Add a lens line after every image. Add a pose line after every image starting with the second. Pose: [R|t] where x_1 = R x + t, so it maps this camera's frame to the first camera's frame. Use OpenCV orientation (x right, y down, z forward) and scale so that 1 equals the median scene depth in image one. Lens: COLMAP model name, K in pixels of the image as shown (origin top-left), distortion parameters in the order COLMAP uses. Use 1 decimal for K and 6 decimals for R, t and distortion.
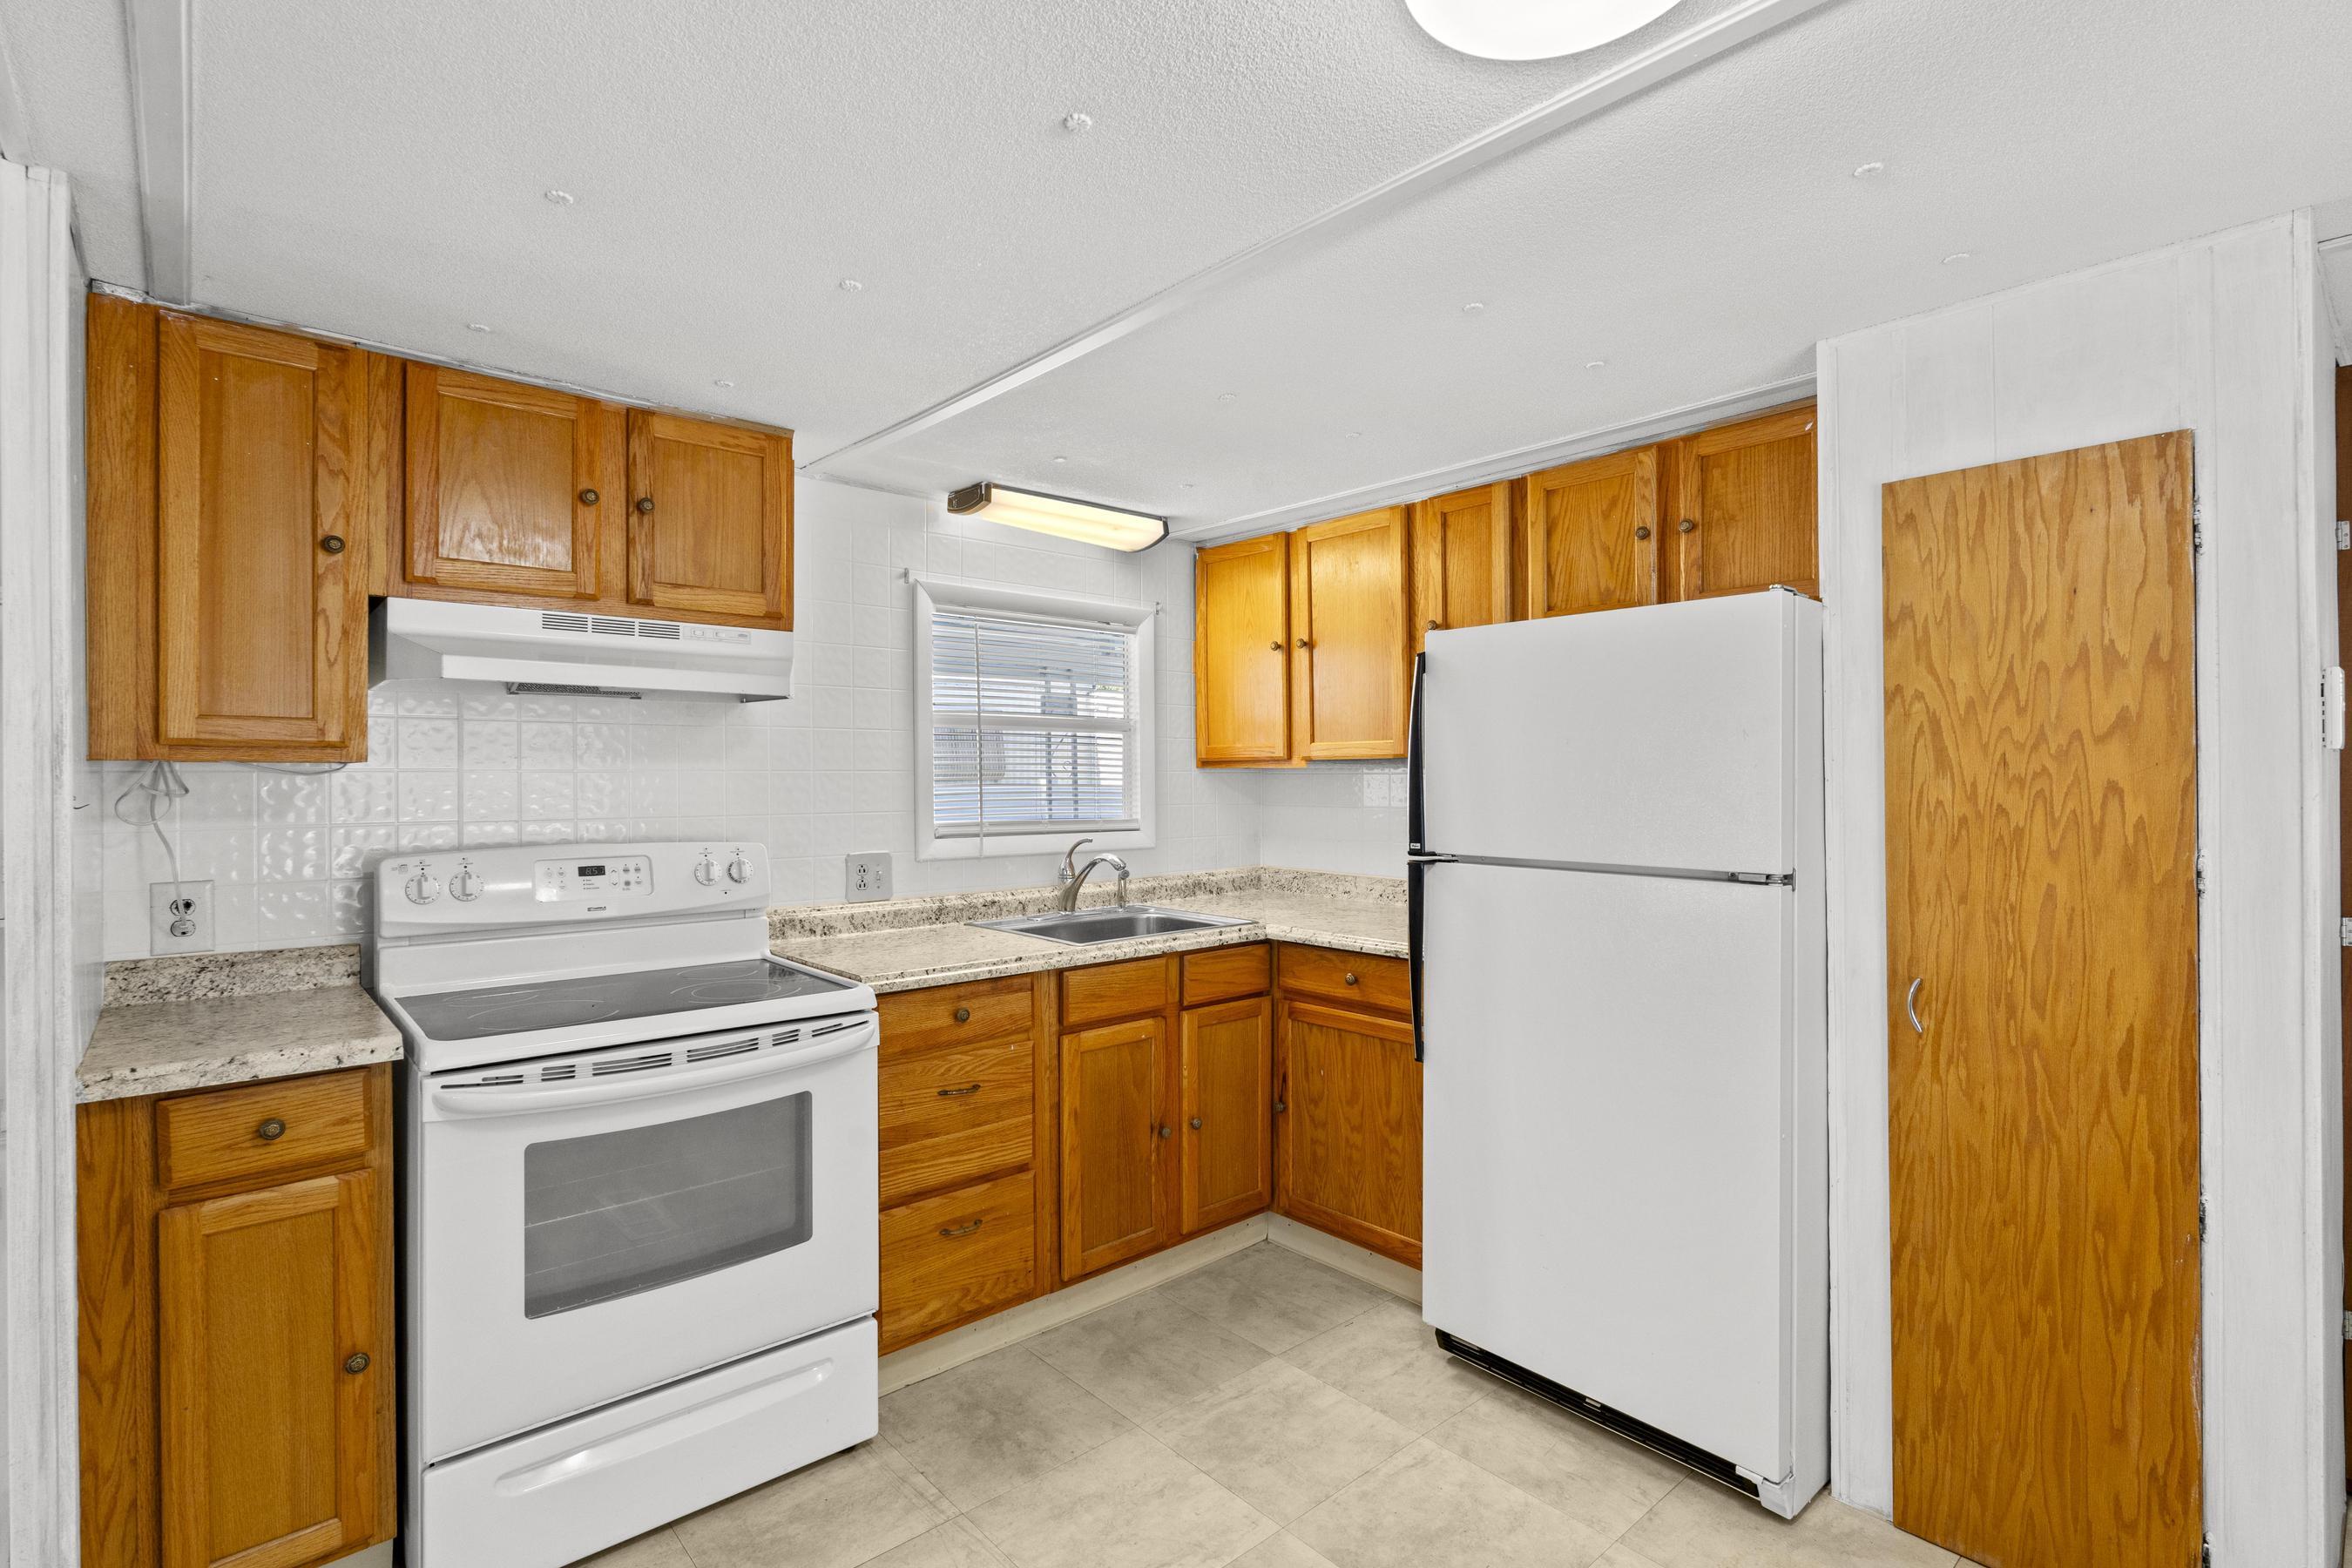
lens RADIAL K [[1092.9, 0, 1180.7], [0, 1092.9, 778.1], [0, 0, 1]] dist [-0.001693, -0.000776]
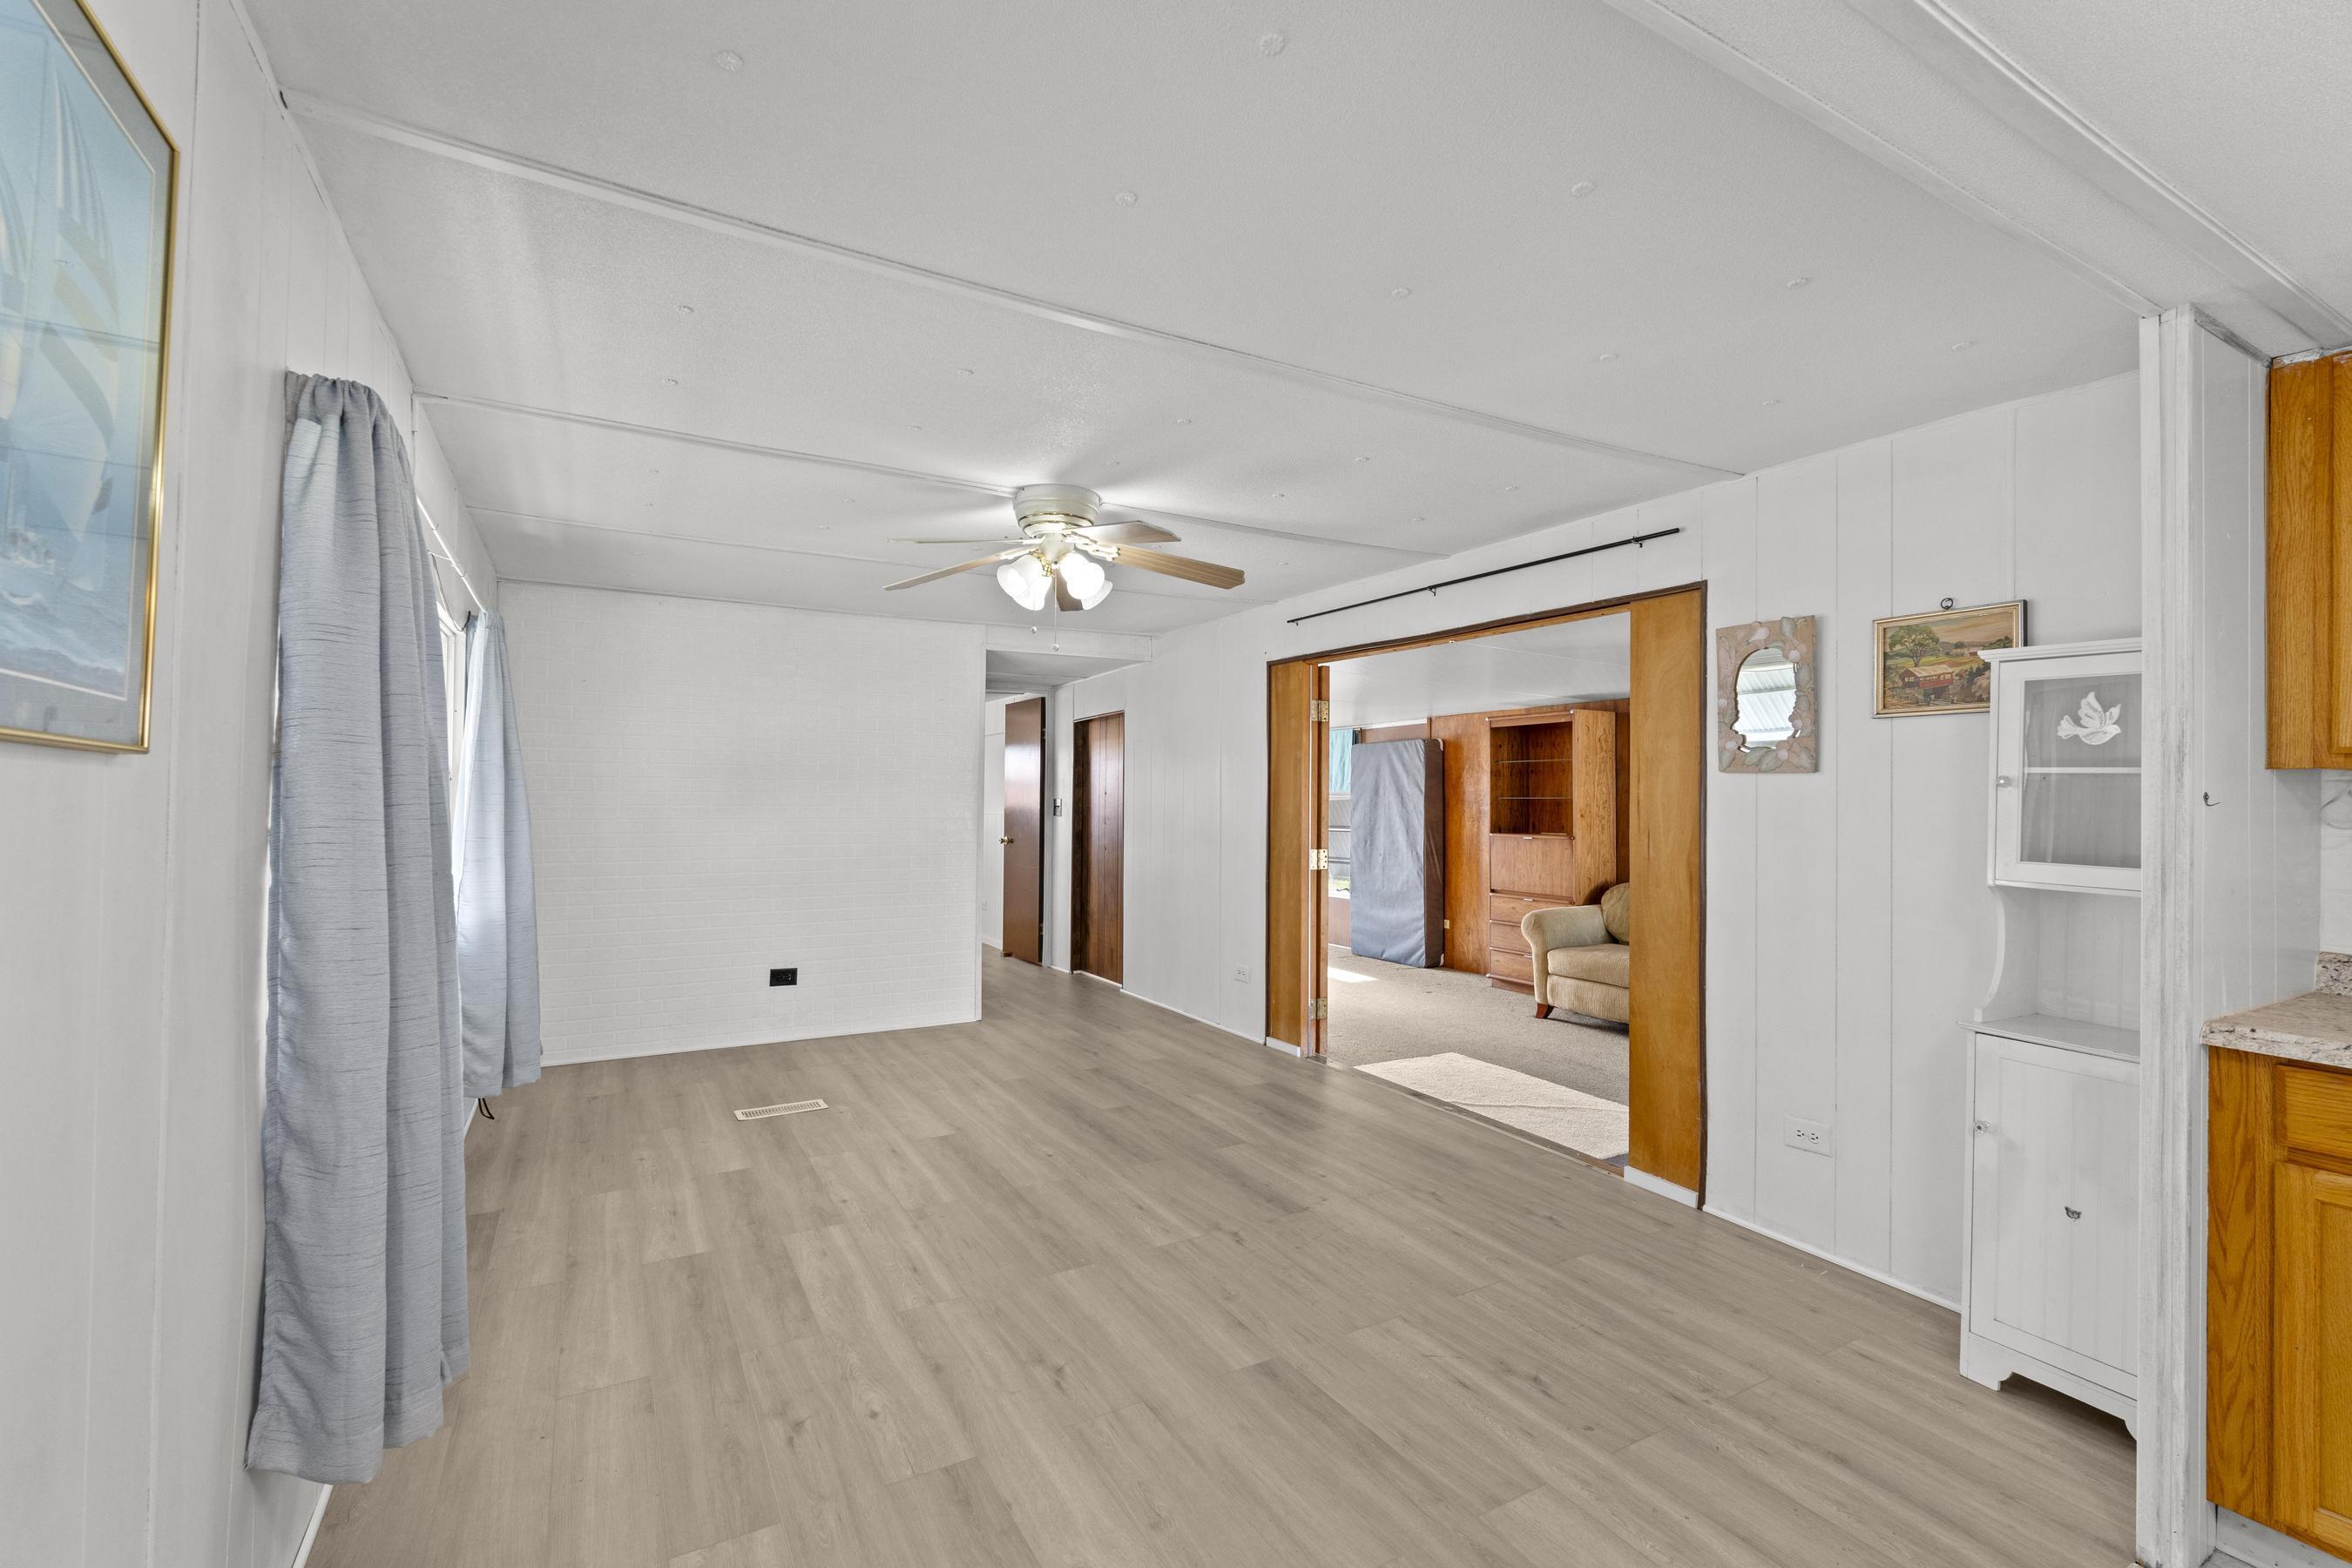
lens RADIAL K [[1033.6, 0, 1171.4], [0, 1033.6, 776.5], [0, 0, 1]] dist [-0.002872, 0.000363]
pose [[-0.210175, -0.014532, -0.977556, 0.292765], [-0.016139, 0.999805, -0.011393, 0.020909], [0.977530, 0.013382, -0.210369, 0.073588]]
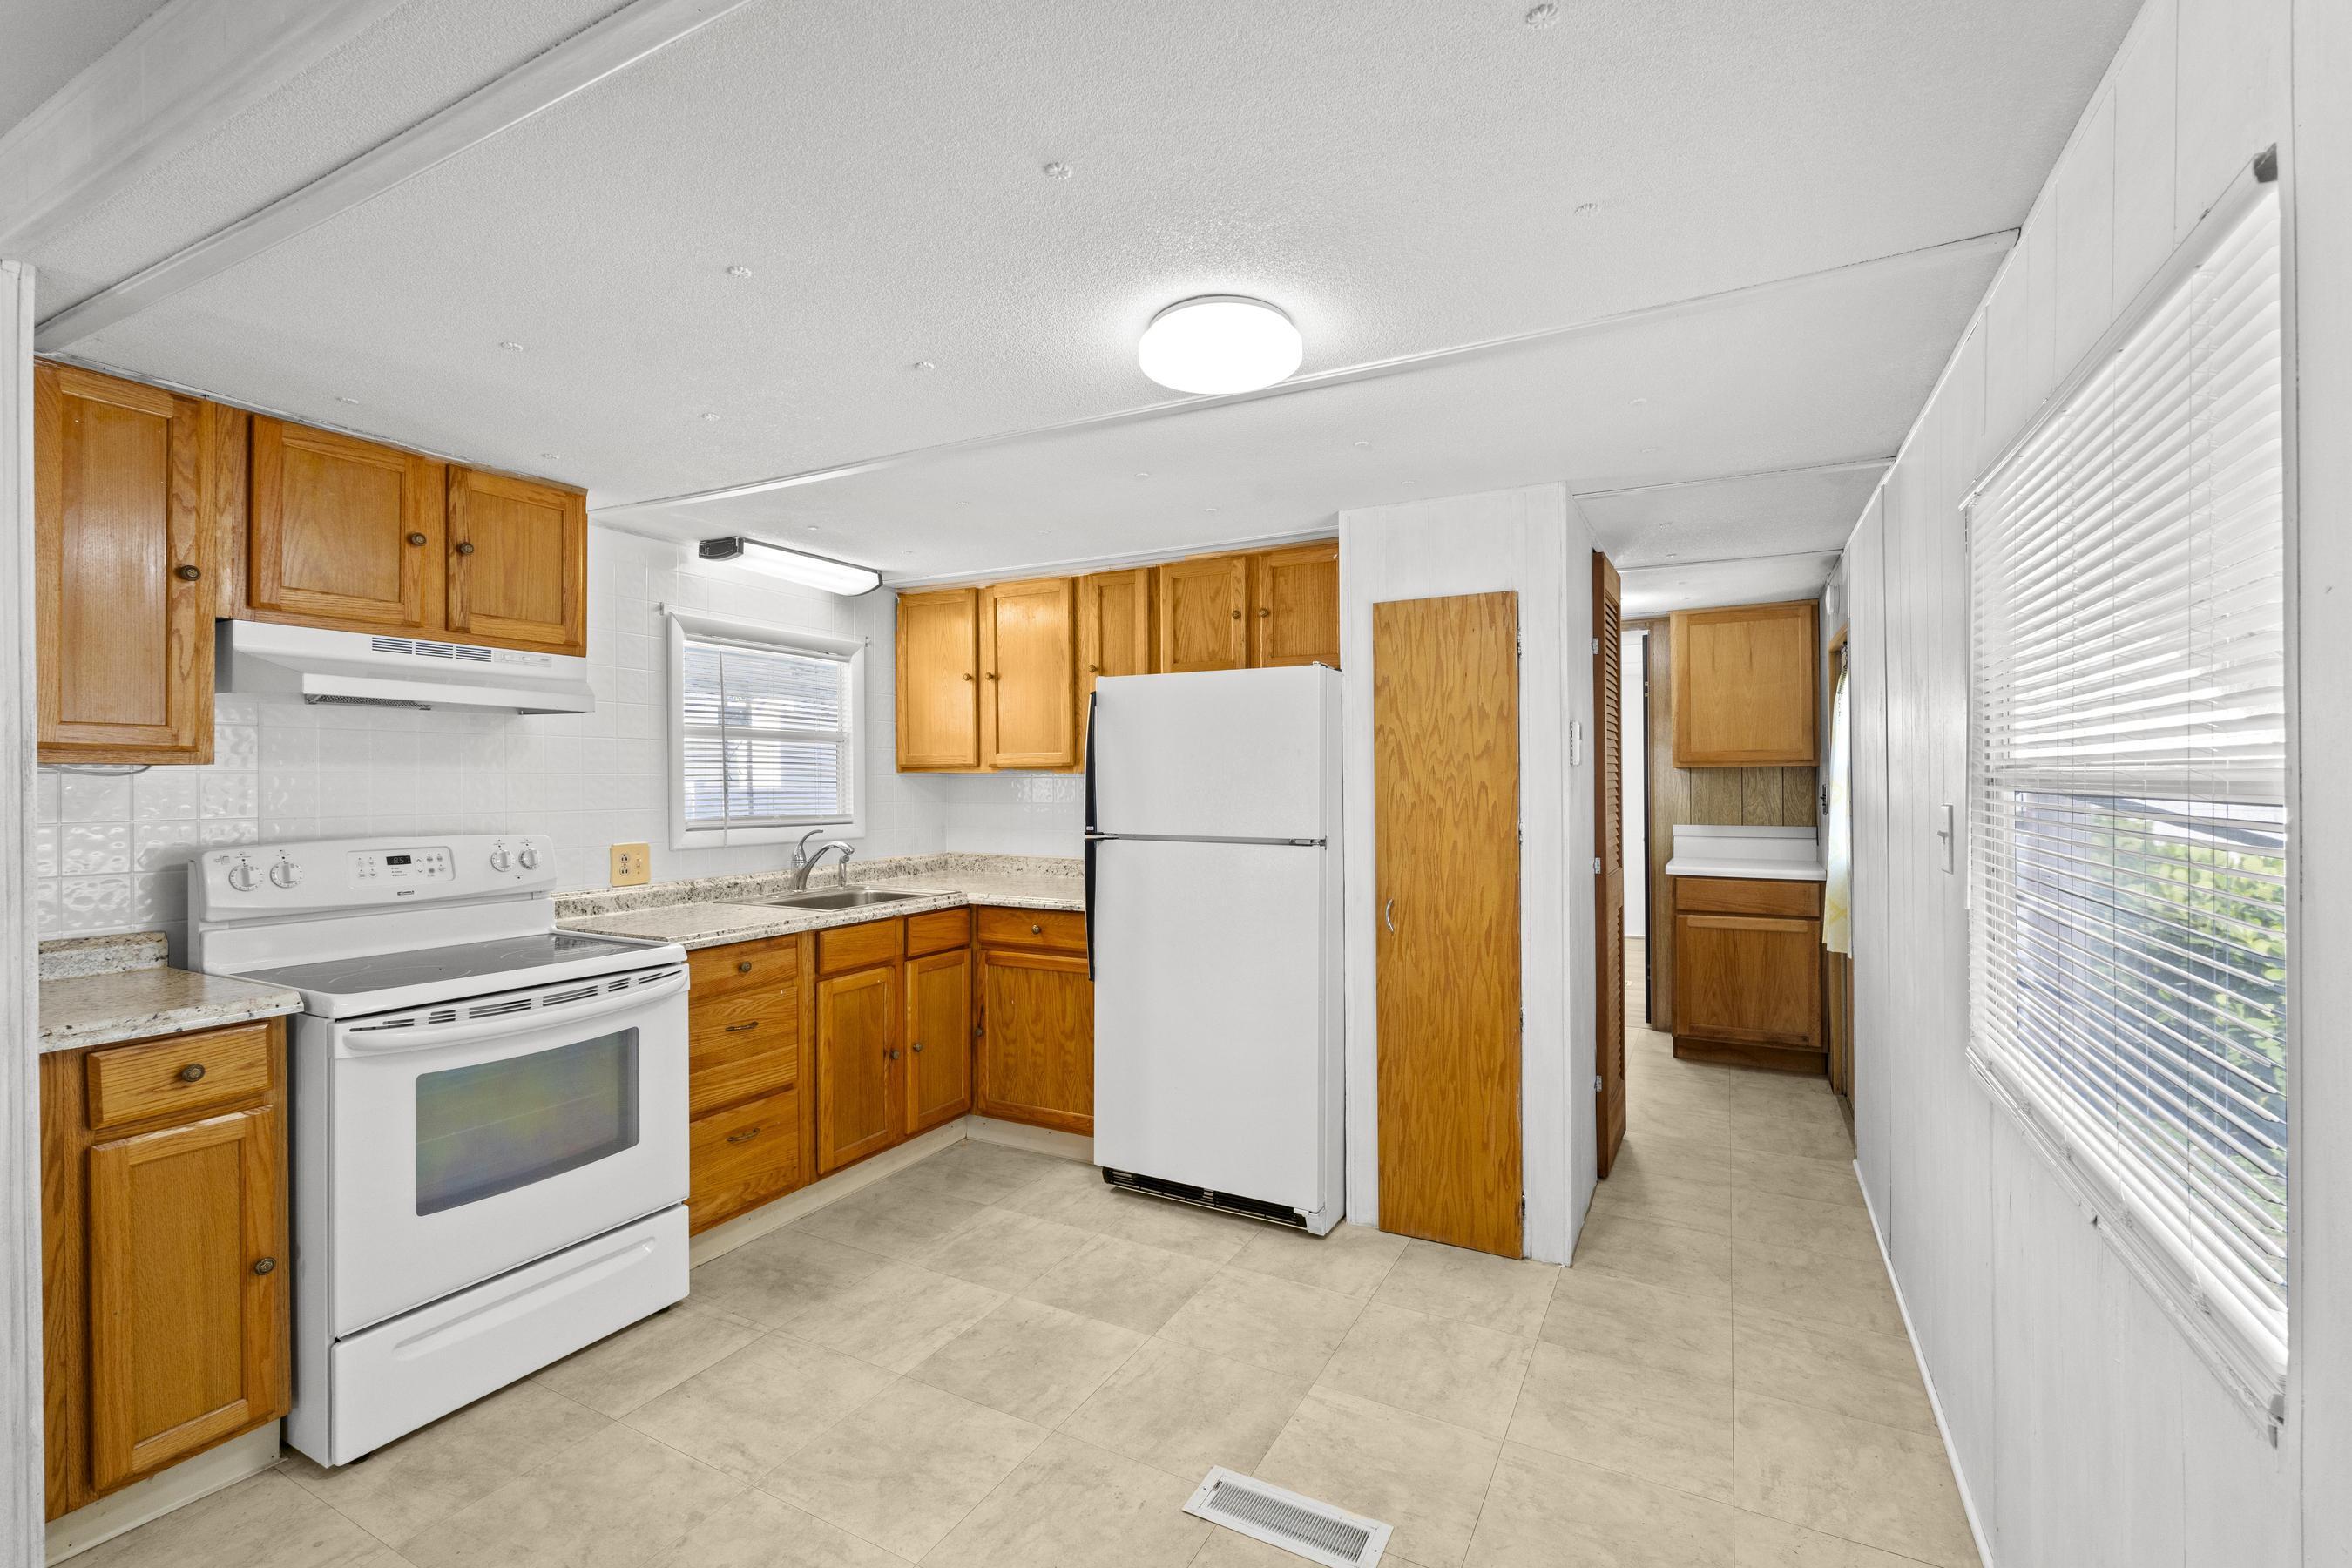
lens RADIAL K [[1033.6, 0, 1167.9], [0, 1033.6, 783.4], [0, 0, 1]] dist [-0.002872, 0.000363]
pose [[0.938178, 0.000322, 0.346152, -0.186982], [-0.000627, 1.000000, 0.000769, 0.003592], [-0.346151, -0.000938, 0.938178, -0.353218]]
